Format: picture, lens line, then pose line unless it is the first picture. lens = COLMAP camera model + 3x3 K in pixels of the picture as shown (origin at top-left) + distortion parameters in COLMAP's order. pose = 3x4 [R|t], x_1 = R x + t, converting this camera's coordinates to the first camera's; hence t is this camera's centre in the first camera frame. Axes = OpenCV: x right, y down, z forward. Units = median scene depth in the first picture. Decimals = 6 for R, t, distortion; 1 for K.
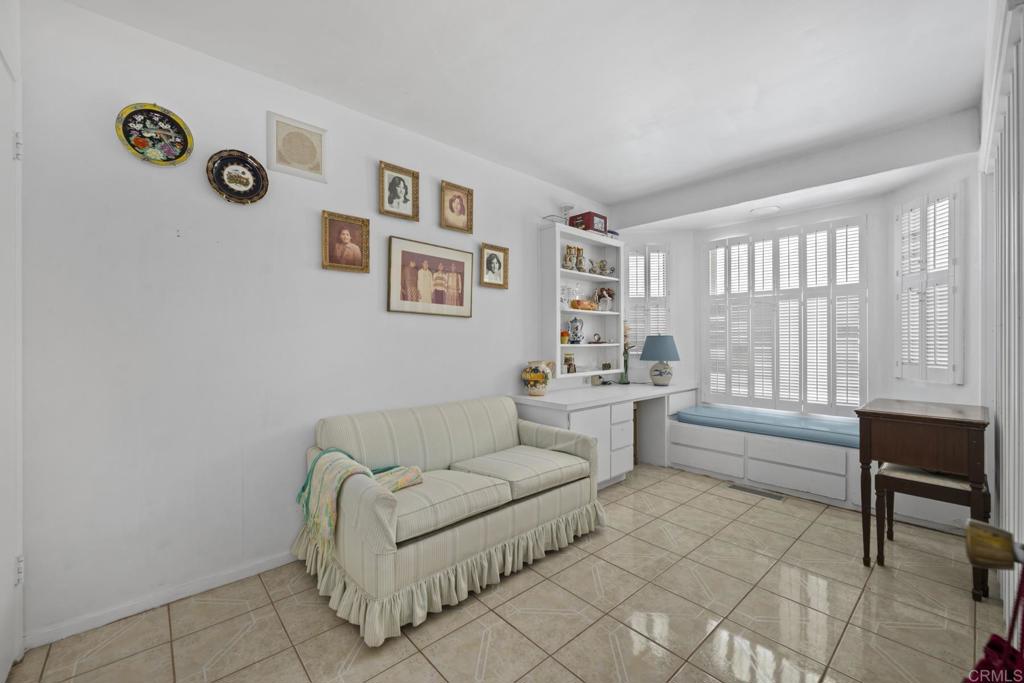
lens RADIAL K [[406.3, 0, 509.0], [0, 406.3, 339.9], [0, 0, 1]] dist [-0.001108, 0.000042]
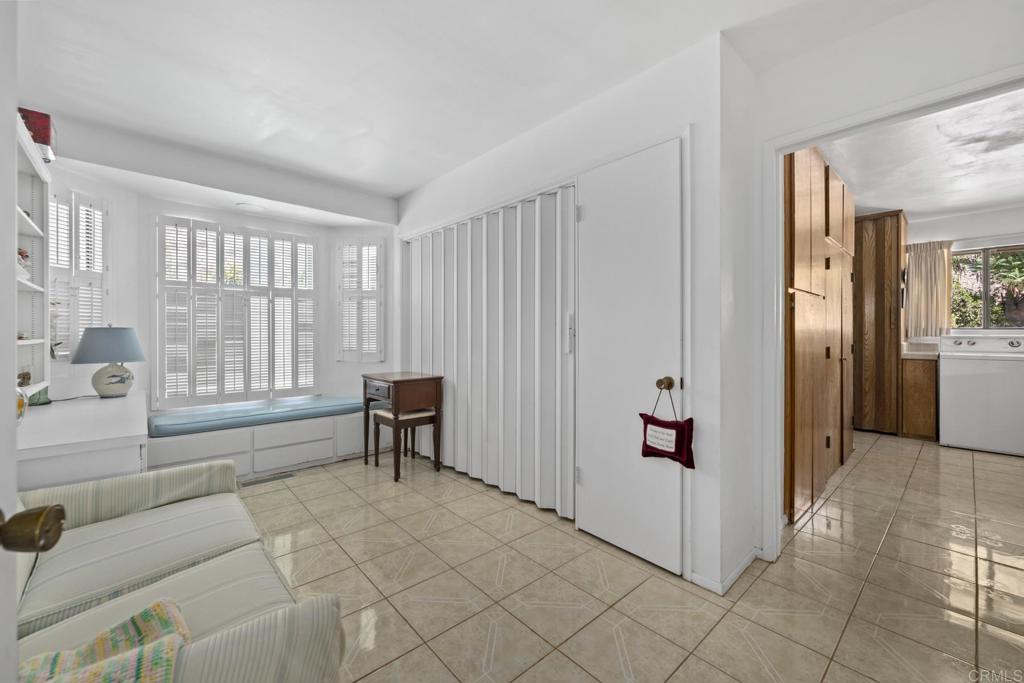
lens RADIAL K [[406.3, 0, 509.0], [0, 406.3, 339.9], [0, 0, 1]] dist [-0.001108, 0.000042]
pose [[0.017864, -0.010516, 0.999785, -0.374044], [0.000050, 0.999945, 0.010517, 0.004399], [-0.999840, -0.000138, 0.017863, 0.325545]]
